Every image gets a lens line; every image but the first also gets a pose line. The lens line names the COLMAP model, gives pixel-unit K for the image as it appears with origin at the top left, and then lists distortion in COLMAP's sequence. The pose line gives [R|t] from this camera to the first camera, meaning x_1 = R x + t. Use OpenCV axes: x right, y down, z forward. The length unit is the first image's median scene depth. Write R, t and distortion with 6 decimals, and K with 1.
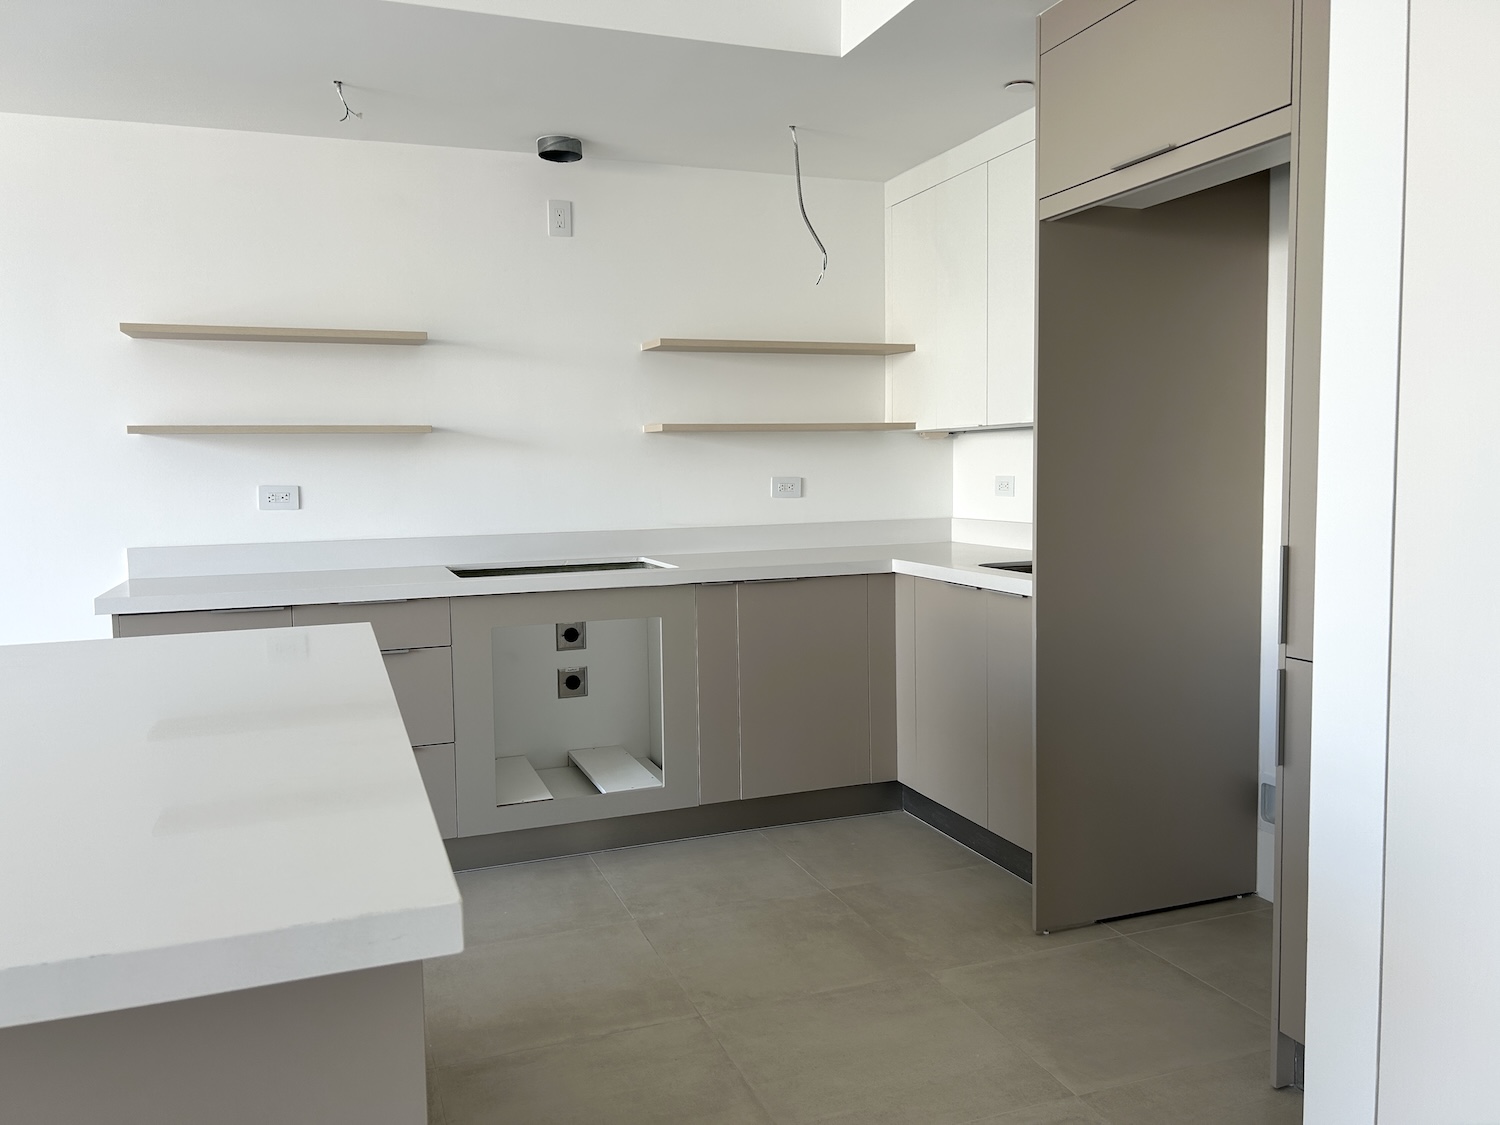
lens RADIAL K [[1157.6, 0, 750.0], [0, 1157.6, 562.5], [0, 0, 1]] dist [0.002648, -0.064370]
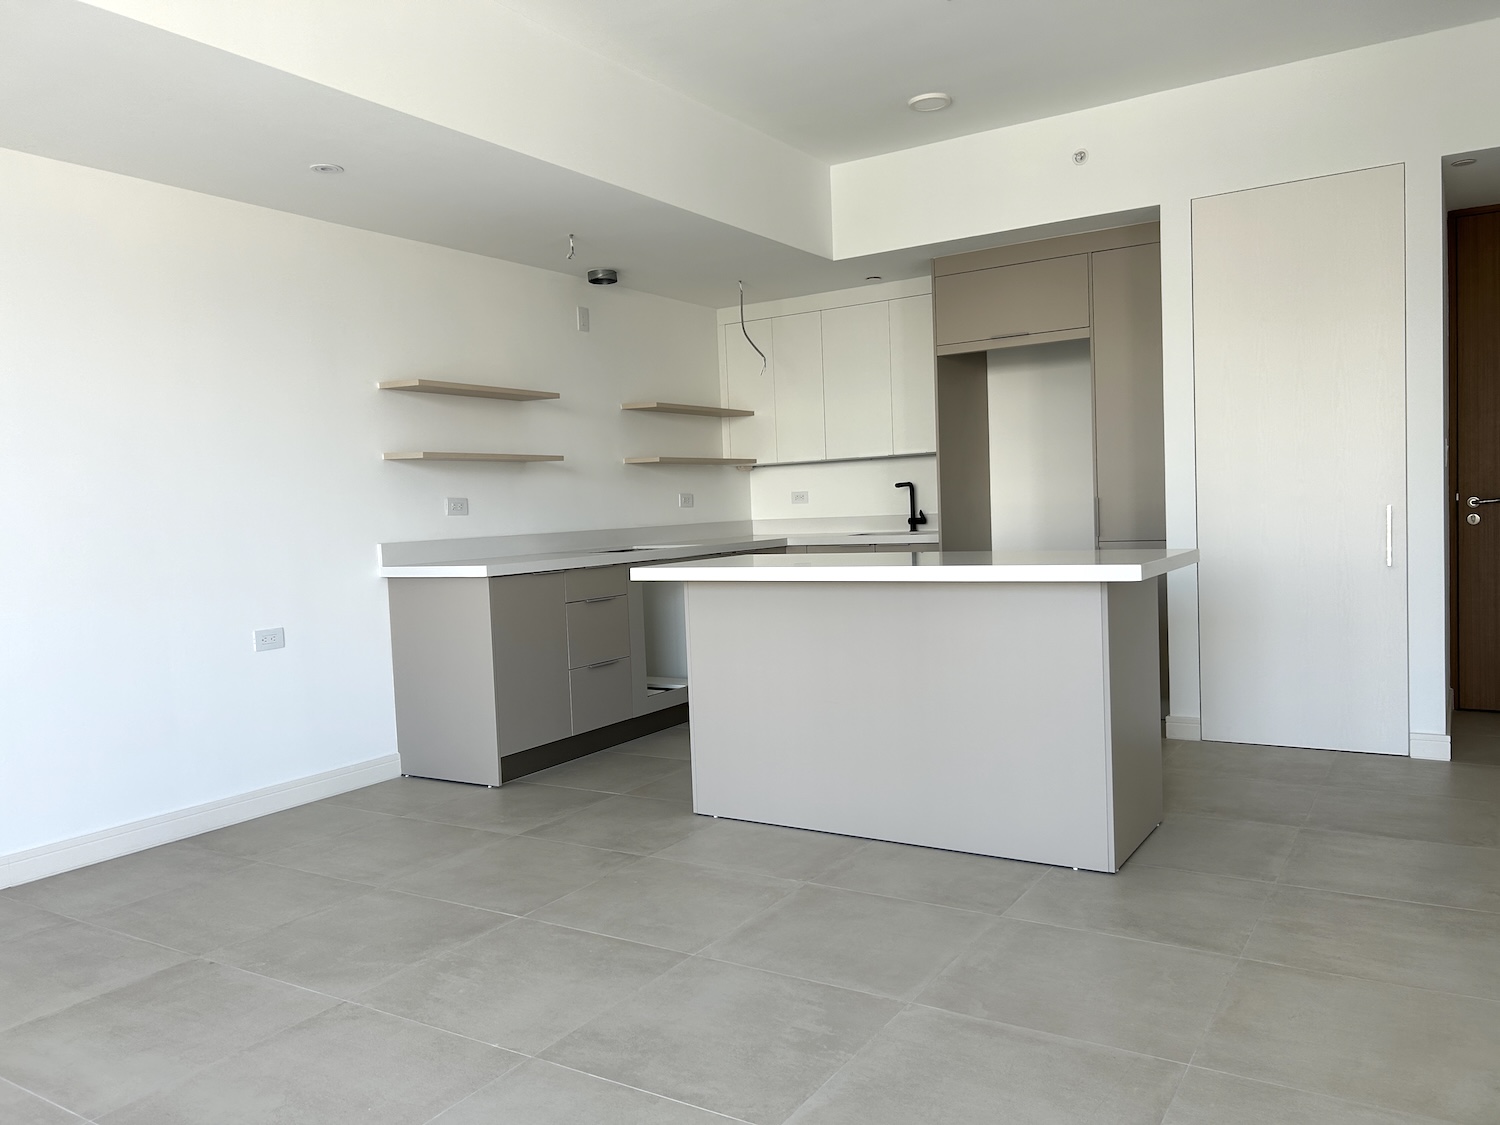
lens RADIAL K [[1095.3, 0, 747.2], [0, 1095.3, 572.1], [0, 0, 1]] dist [-0.000180, -0.060117]
pose [[0.809031, -0.051500, 0.585506, -0.812170], [0.072921, 0.997252, -0.013042, 0.059625], [-0.583226, 0.053247, 0.810563, -0.245760]]
